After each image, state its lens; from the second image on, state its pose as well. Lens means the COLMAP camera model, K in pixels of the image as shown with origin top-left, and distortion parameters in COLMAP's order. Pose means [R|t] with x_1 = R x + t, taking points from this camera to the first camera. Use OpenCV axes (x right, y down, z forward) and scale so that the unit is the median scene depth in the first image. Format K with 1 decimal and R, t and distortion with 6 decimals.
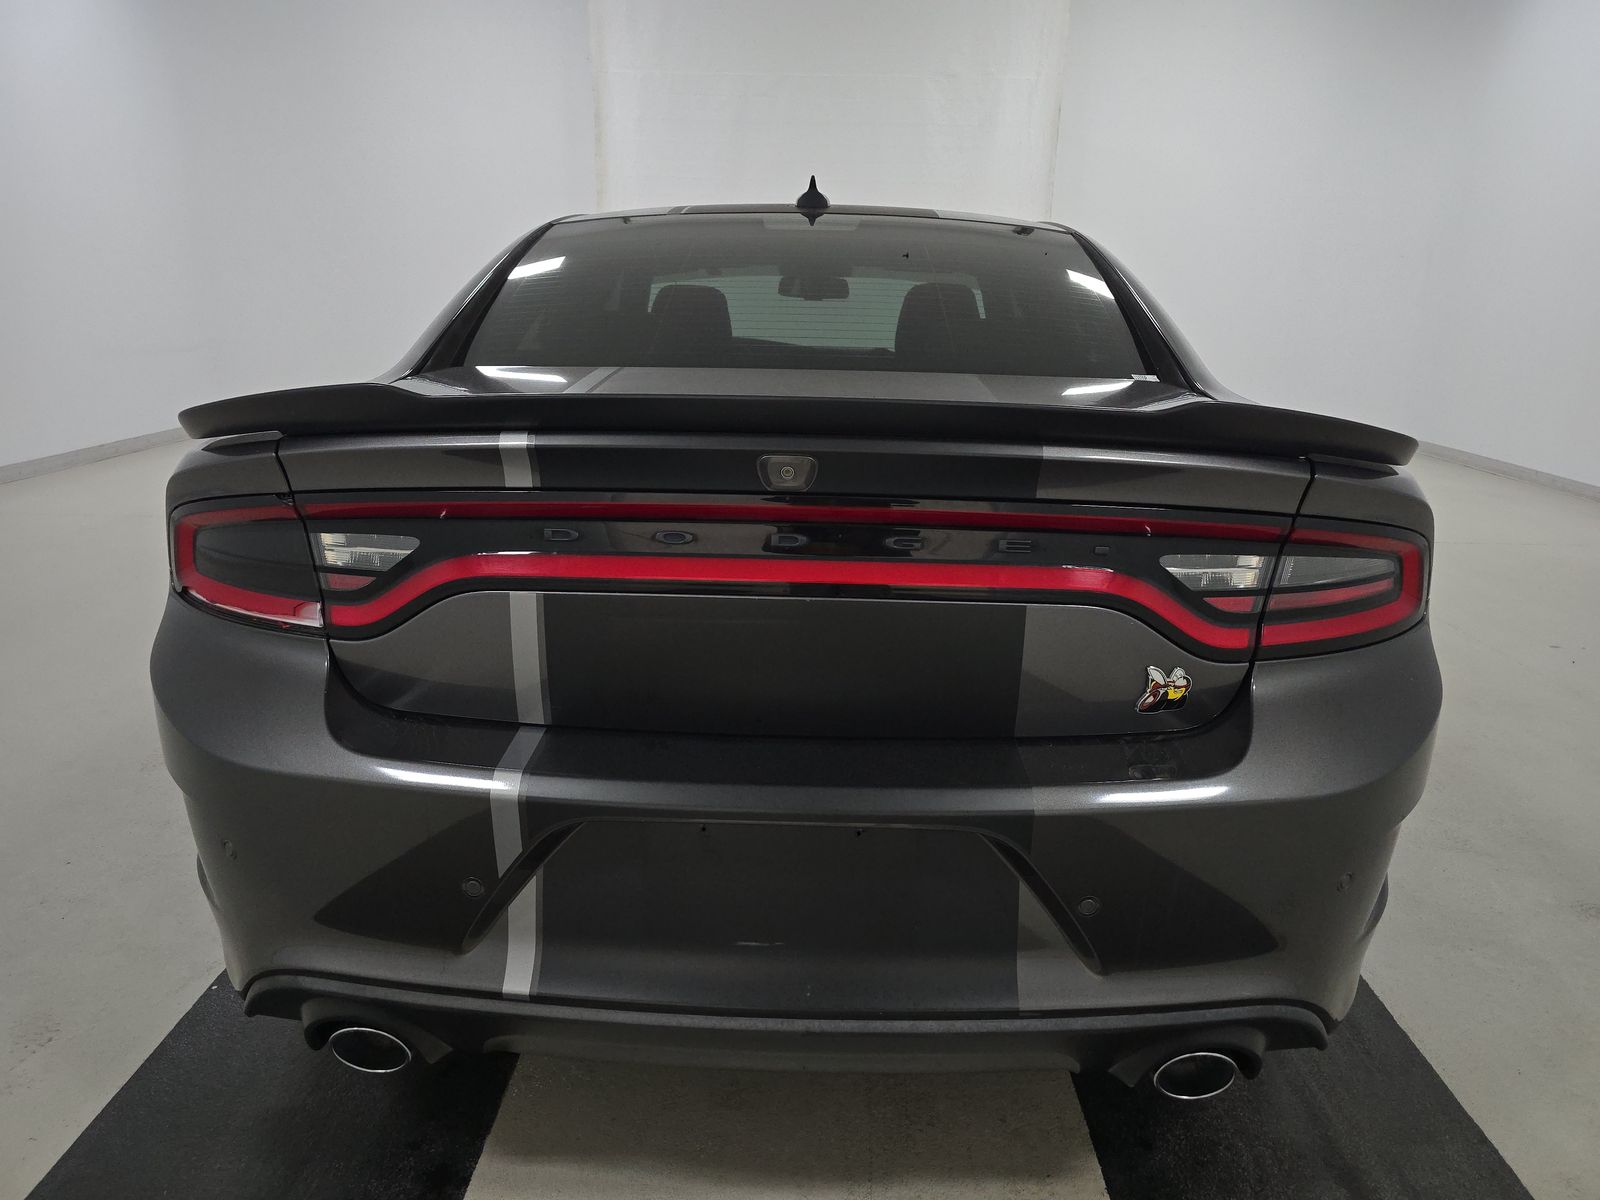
lens RADIAL K [[1086.4, 0, 800.0], [0, 1086.4, 600.0], [0, 0, 1]] dist [0.009957, 0.000156]
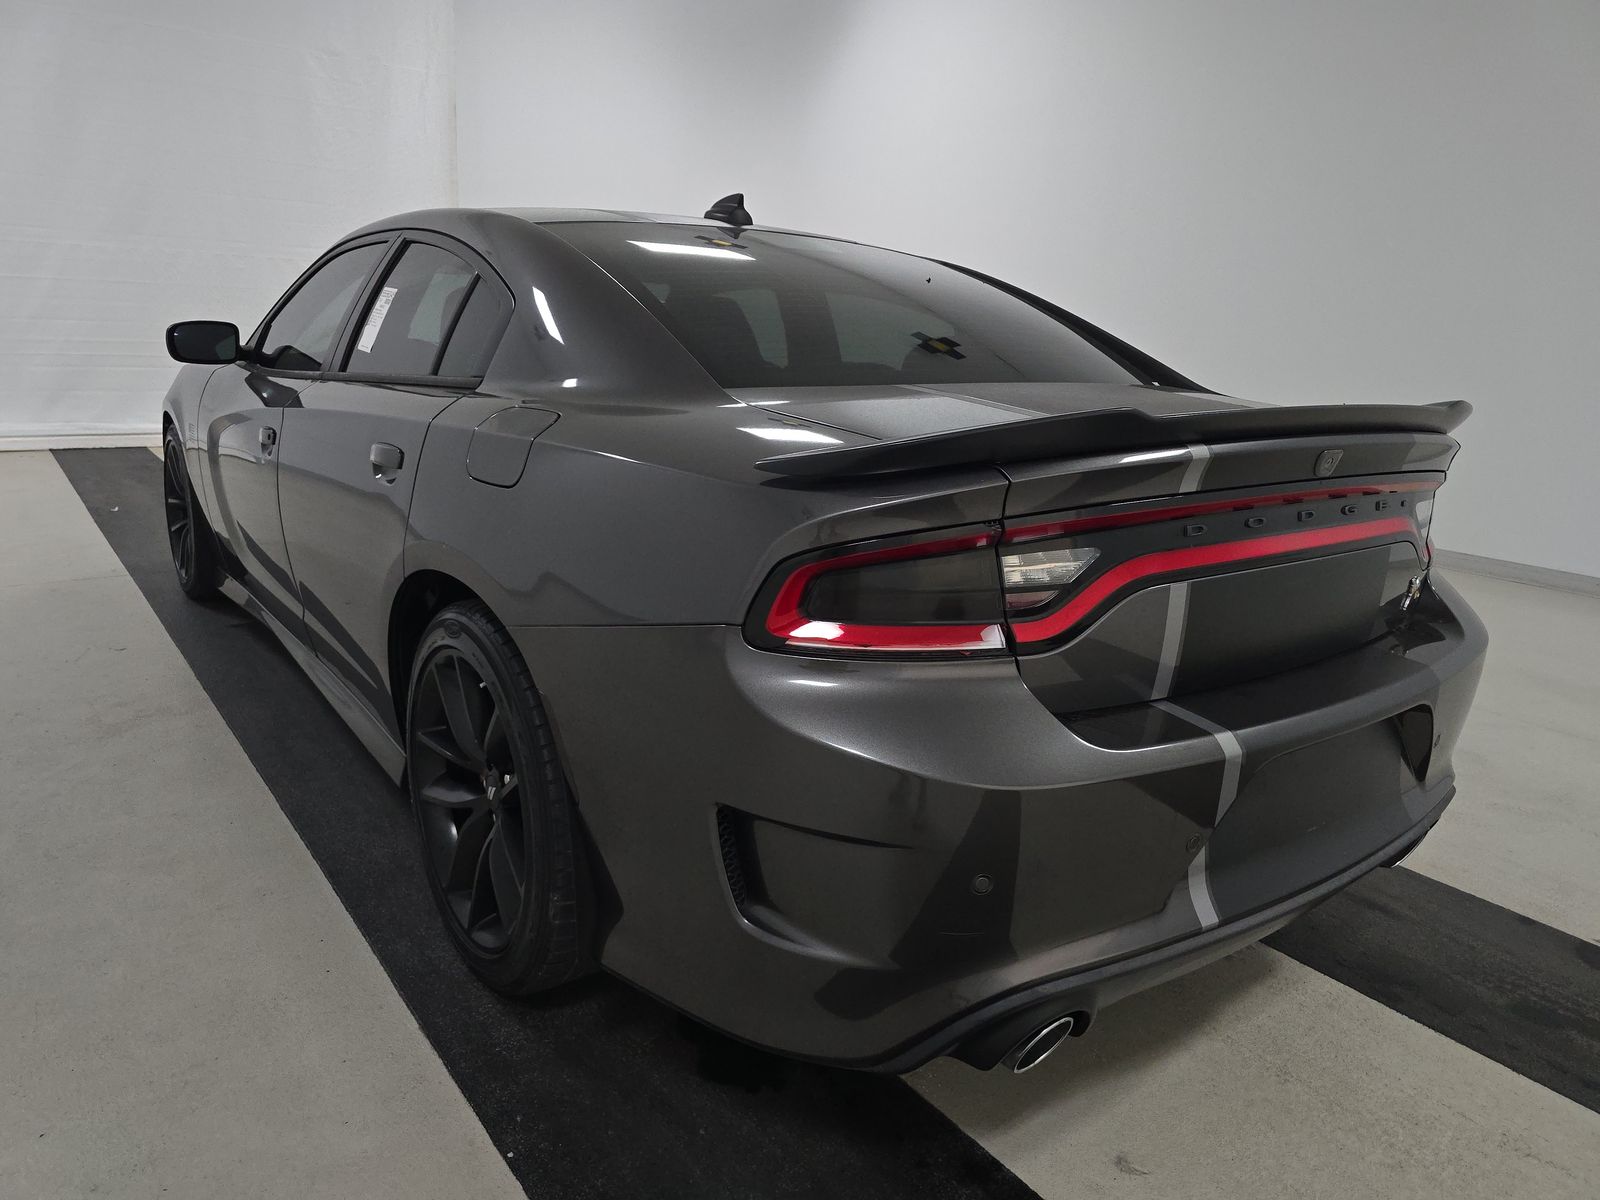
lens RADIAL K [[1086.4, 0, 800.0], [0, 1086.4, 600.0], [0, 0, 1]] dist [0.009957, 0.000156]
pose [[0.782269, -0.138663, 0.607312, -1.208352], [0.137075, 0.989332, 0.049323, -0.095628], [-0.607673, 0.044664, 0.792931, 0.310106]]
